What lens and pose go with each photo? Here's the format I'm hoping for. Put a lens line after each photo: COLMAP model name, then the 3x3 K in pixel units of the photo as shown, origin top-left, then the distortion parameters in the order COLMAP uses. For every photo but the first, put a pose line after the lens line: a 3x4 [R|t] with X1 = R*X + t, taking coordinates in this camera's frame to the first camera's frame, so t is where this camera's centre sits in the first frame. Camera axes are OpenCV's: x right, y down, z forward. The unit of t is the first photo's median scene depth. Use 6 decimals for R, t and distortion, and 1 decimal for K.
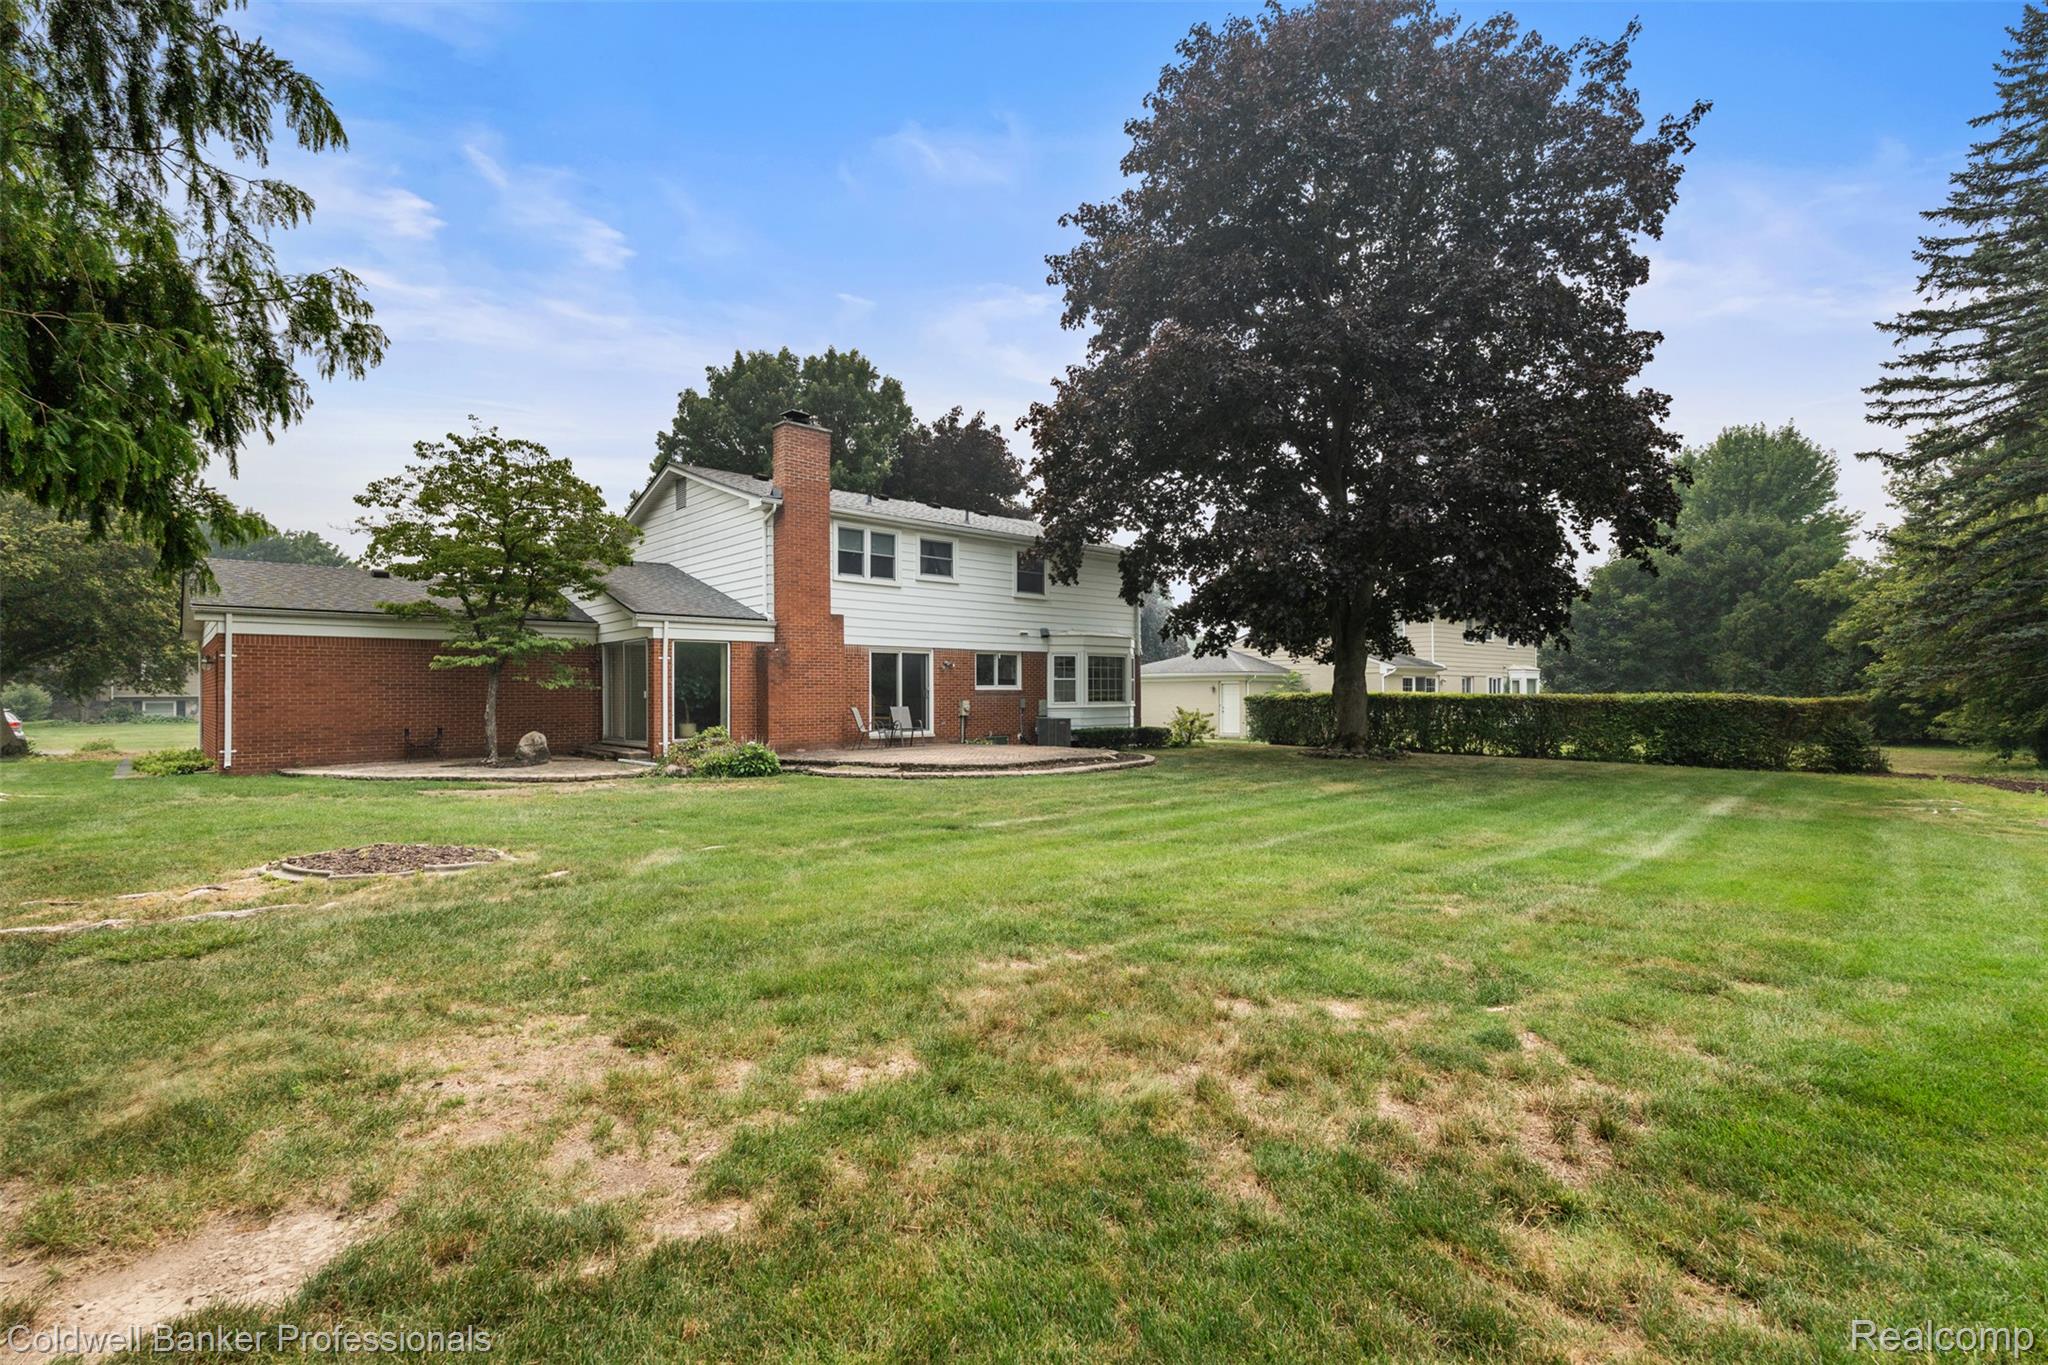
lens RADIAL K [[929.2, 0, 1023.6], [0, 929.2, 675.5], [0, 0, 1]] dist [-0.004158, -0.000280]
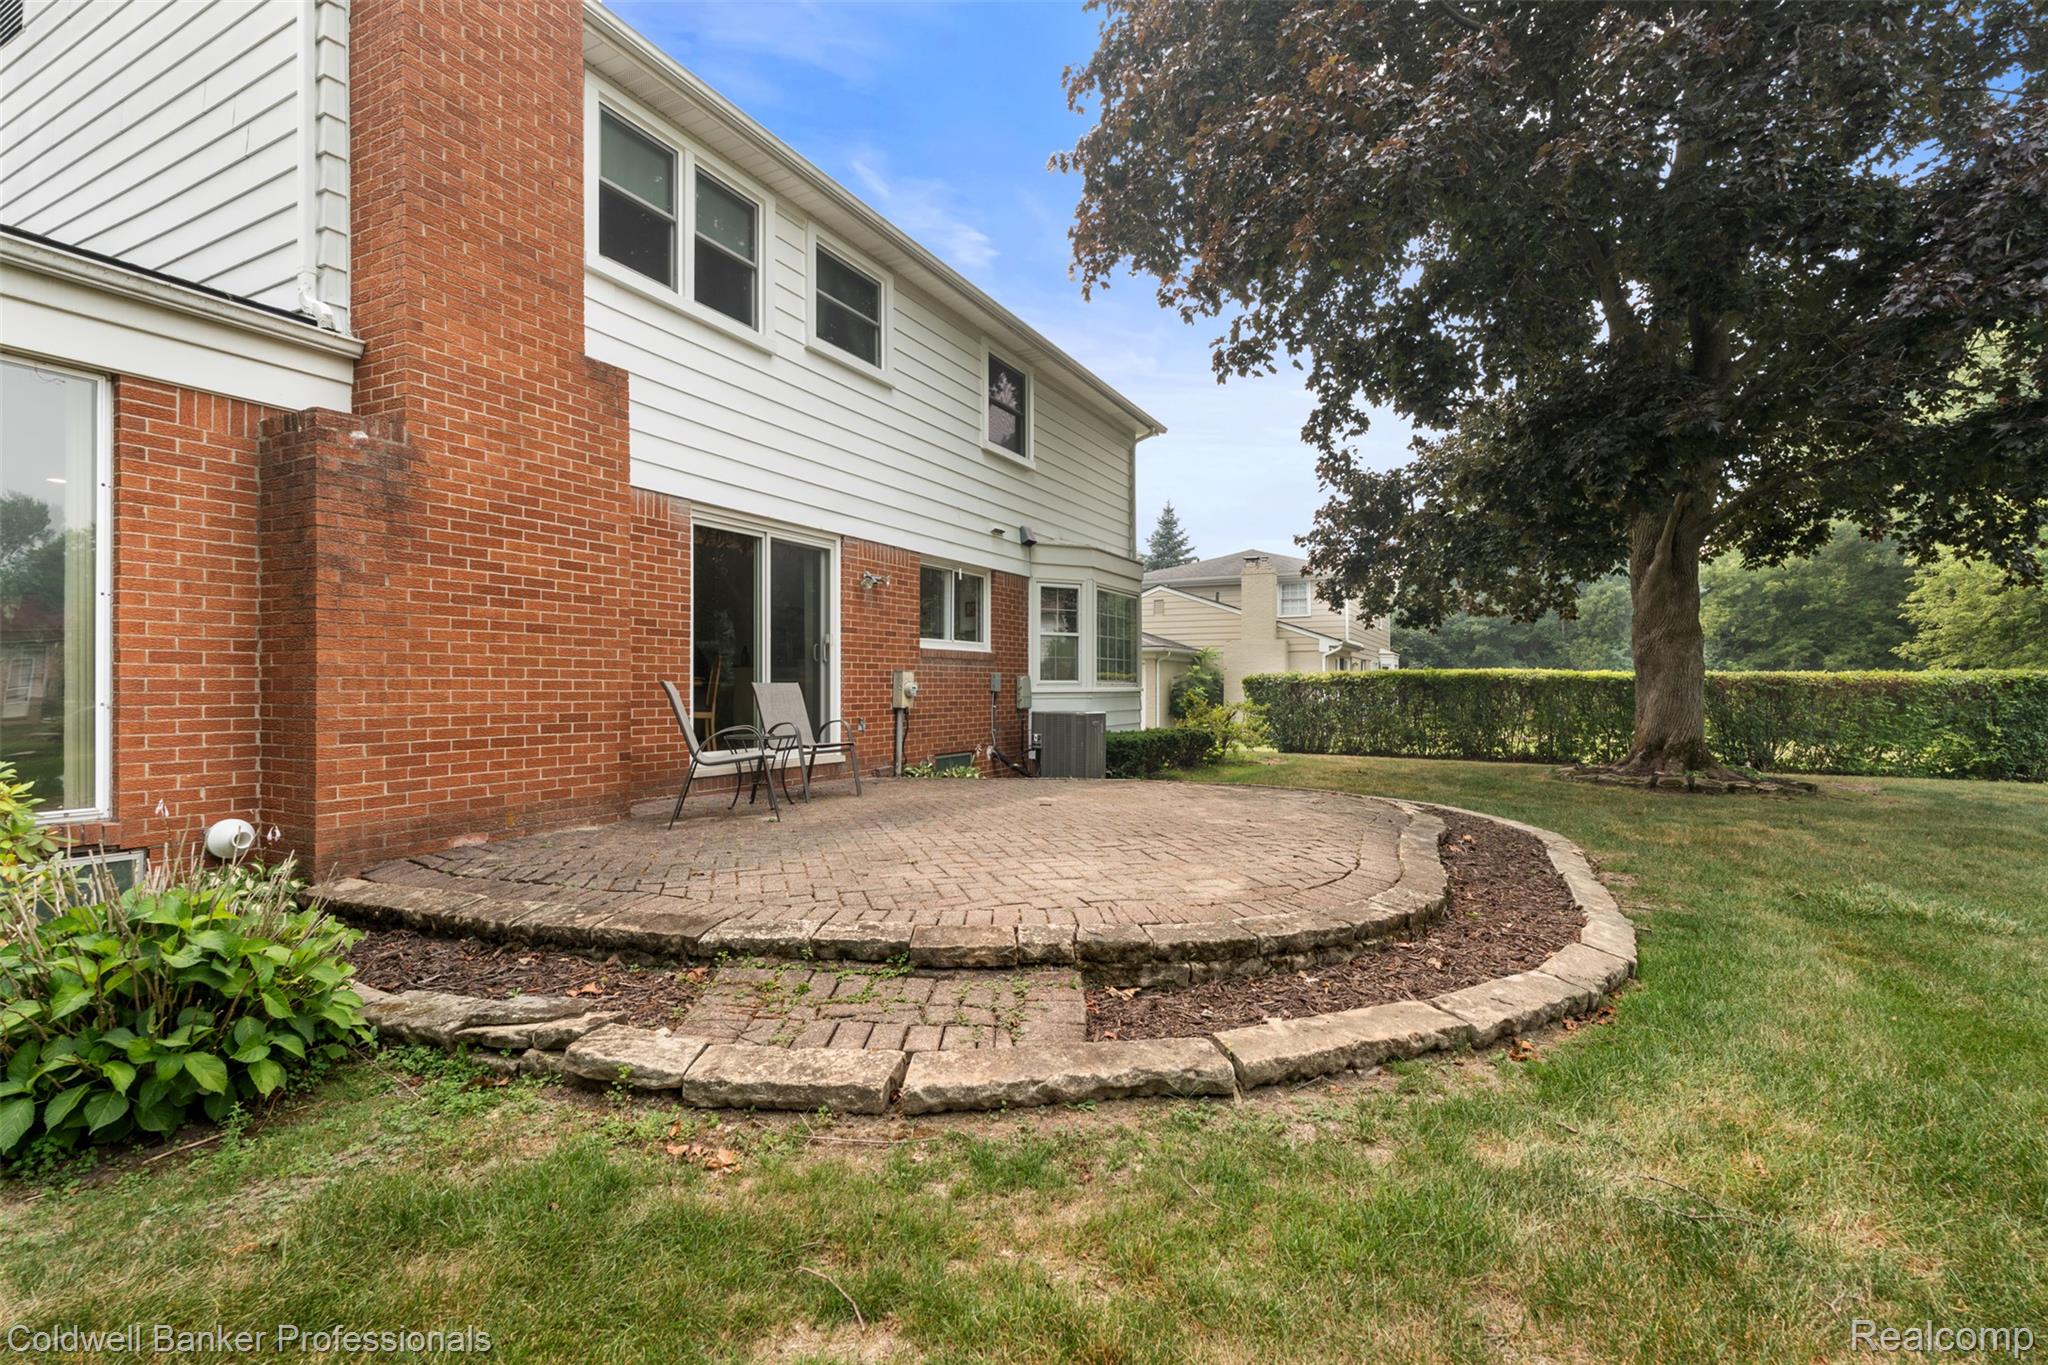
lens RADIAL K [[929.2, 0, 1024.5], [0, 929.2, 684.2], [0, 0, 1]] dist [-0.004158, -0.000280]
pose [[0.943655, 0.005744, 0.330882, -0.160077], [-0.011420, 0.999819, 0.015212, 0.027598], [-0.330735, -0.018134, 0.943550, 0.629327]]
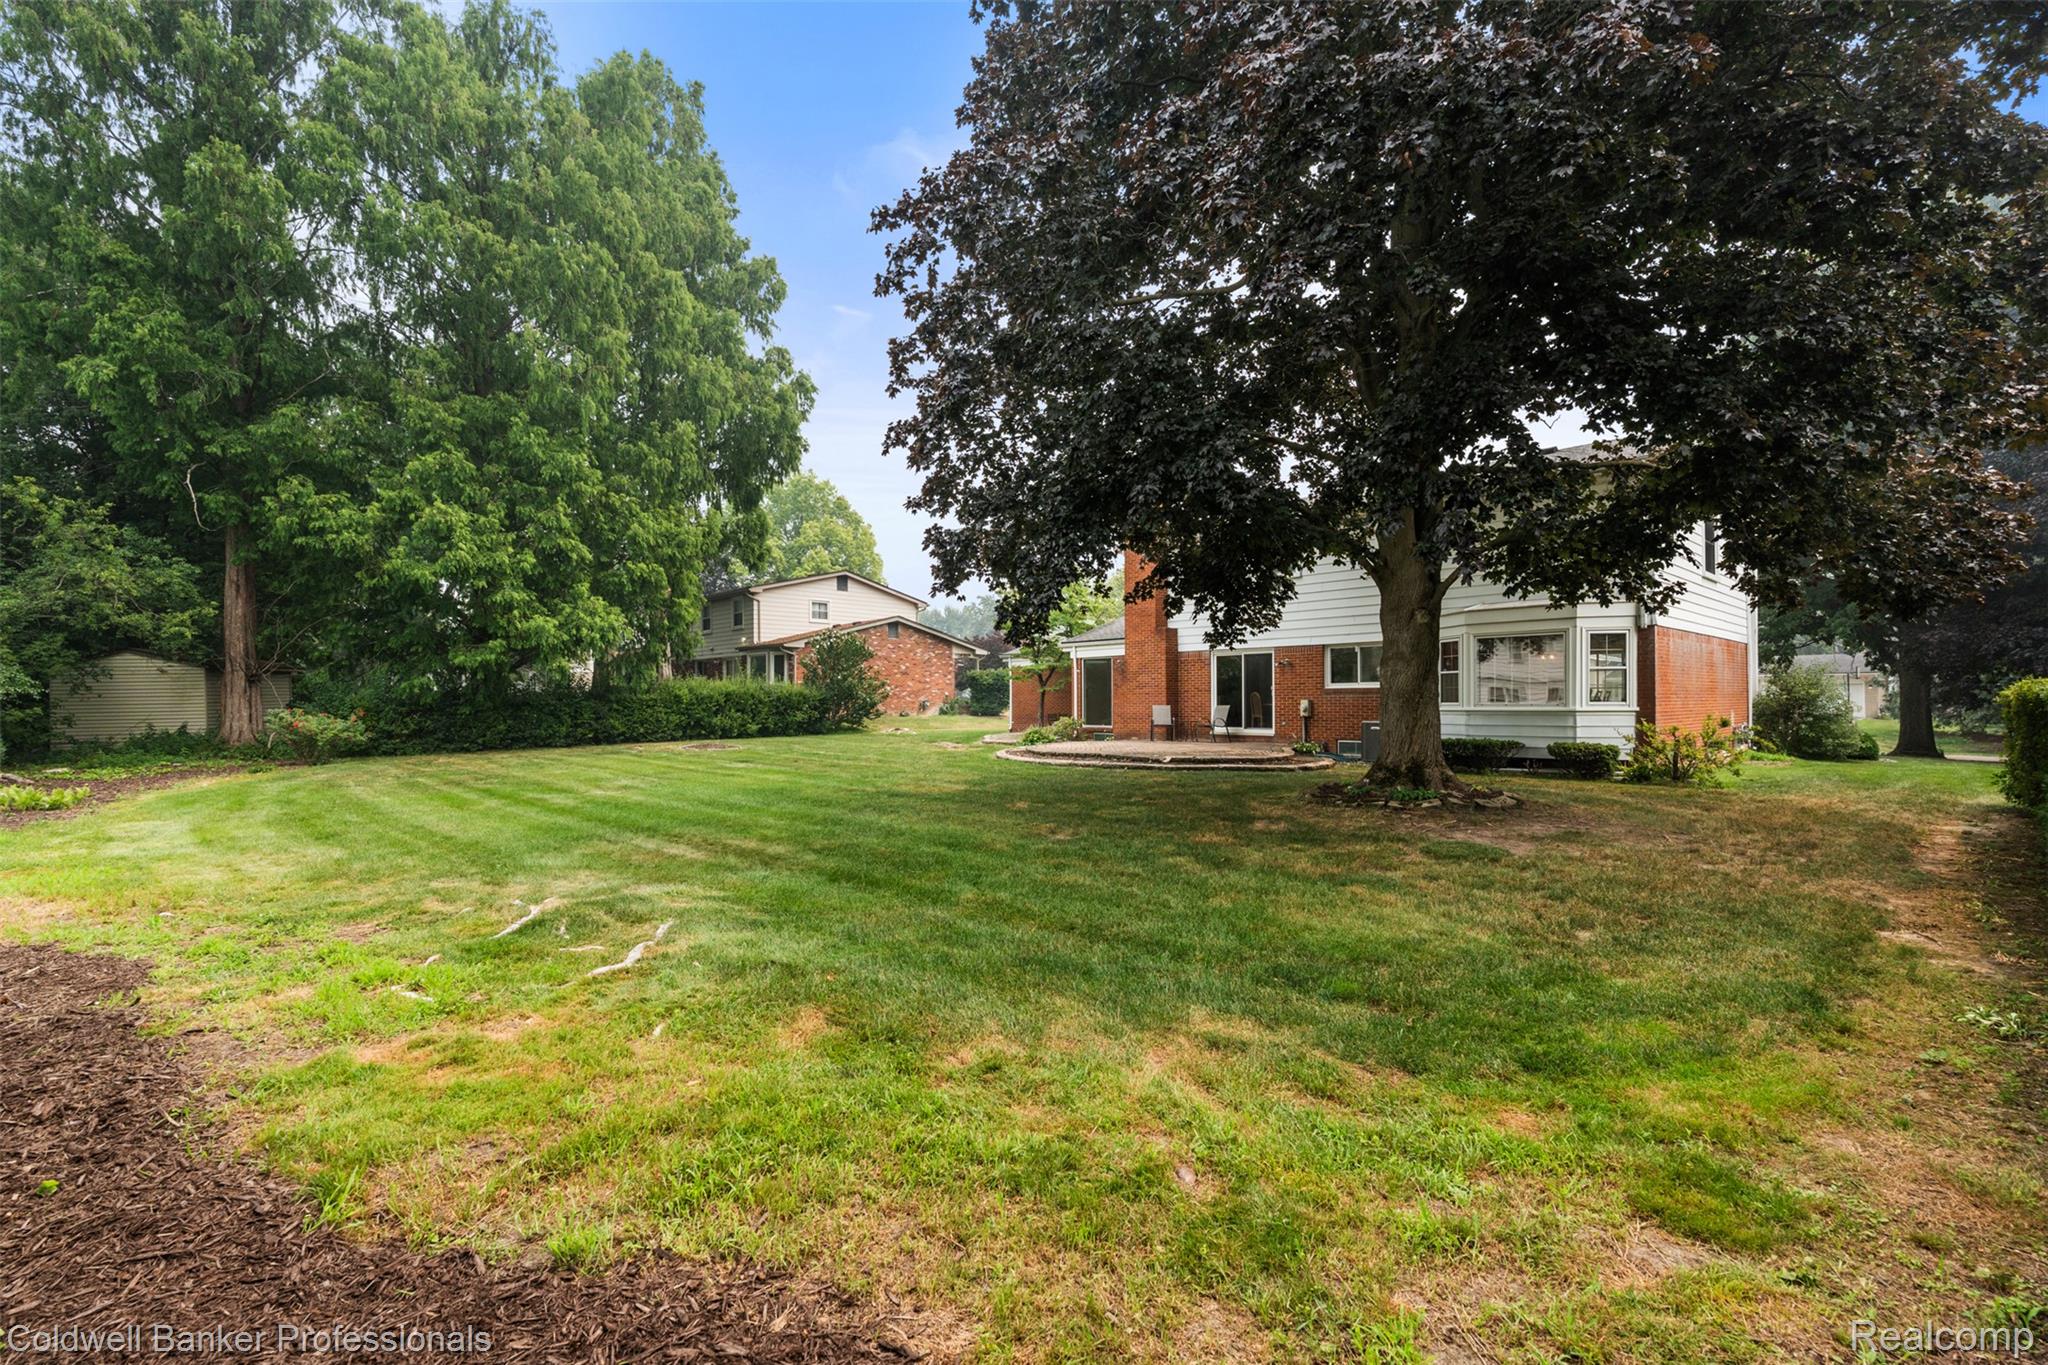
lens RADIAL K [[905.4, 0, 1020.9], [0, 905.4, 691.1], [0, 0, 1]] dist [-0.003543, 0.000156]
pose [[-0.008262, -0.002980, -0.999961, 0.917126], [0.027367, 0.999620, -0.003205, 0.013985], [0.999591, -0.027392, -0.008177, 0.767037]]
